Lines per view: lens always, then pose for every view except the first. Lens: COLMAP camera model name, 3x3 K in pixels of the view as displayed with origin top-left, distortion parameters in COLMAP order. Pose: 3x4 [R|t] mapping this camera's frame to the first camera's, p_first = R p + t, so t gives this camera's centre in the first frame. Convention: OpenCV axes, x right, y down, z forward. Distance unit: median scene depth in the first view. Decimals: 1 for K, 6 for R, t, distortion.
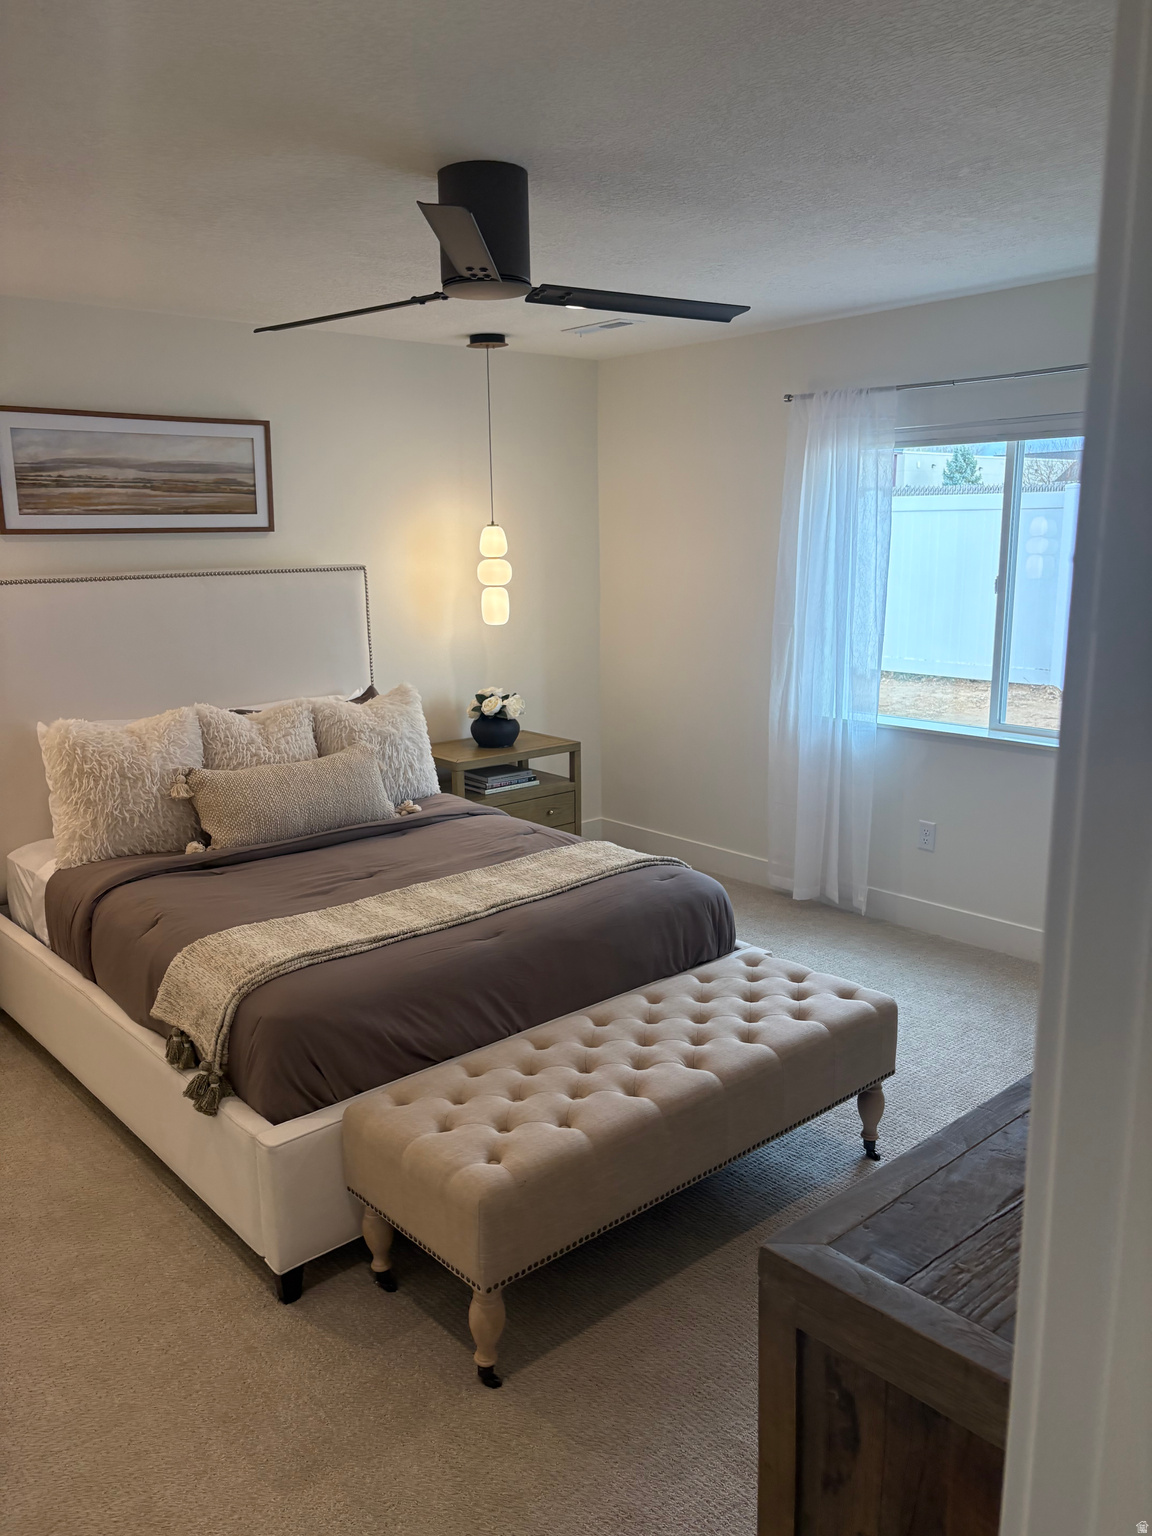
lens RADIAL K [[1162.7, 0, 579.4], [0, 1162.7, 771.2], [0, 0, 1]] dist [0.046114, -0.038024]
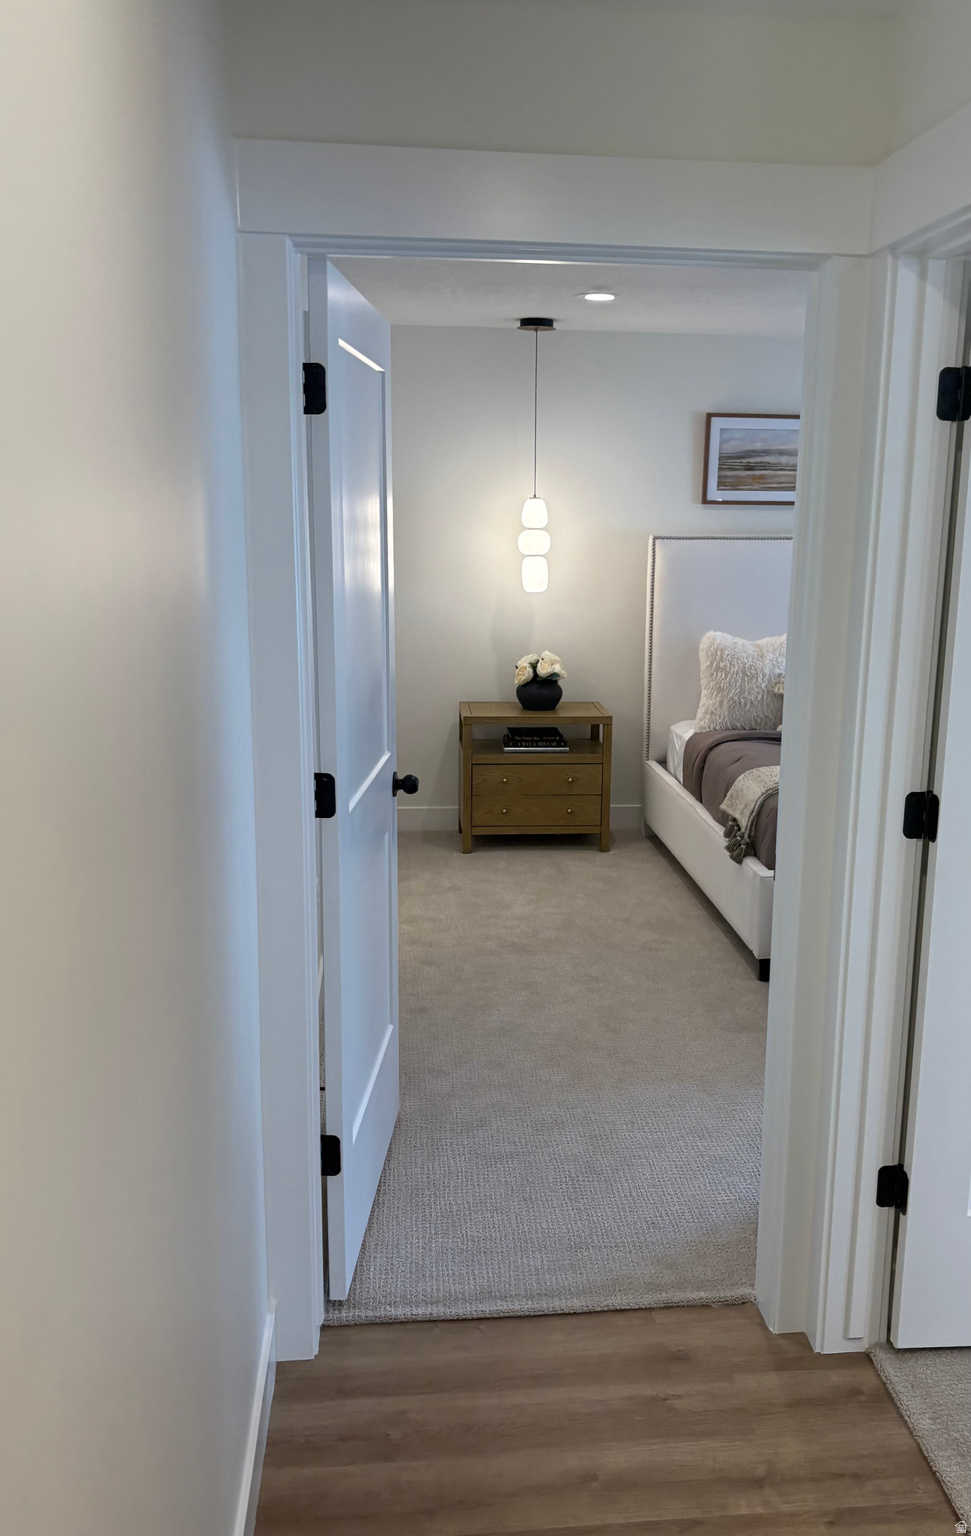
lens RADIAL K [[1219.7, 0, 487.4], [0, 1219.7, 768.8], [0, 0, 1]] dist [-0.003991, -0.001321]
pose [[0.790856, 0.147092, -0.594062, 0.267436], [-0.140285, 0.988412, 0.057977, 0.077240], [0.595707, 0.037486, 0.802327, -0.385016]]
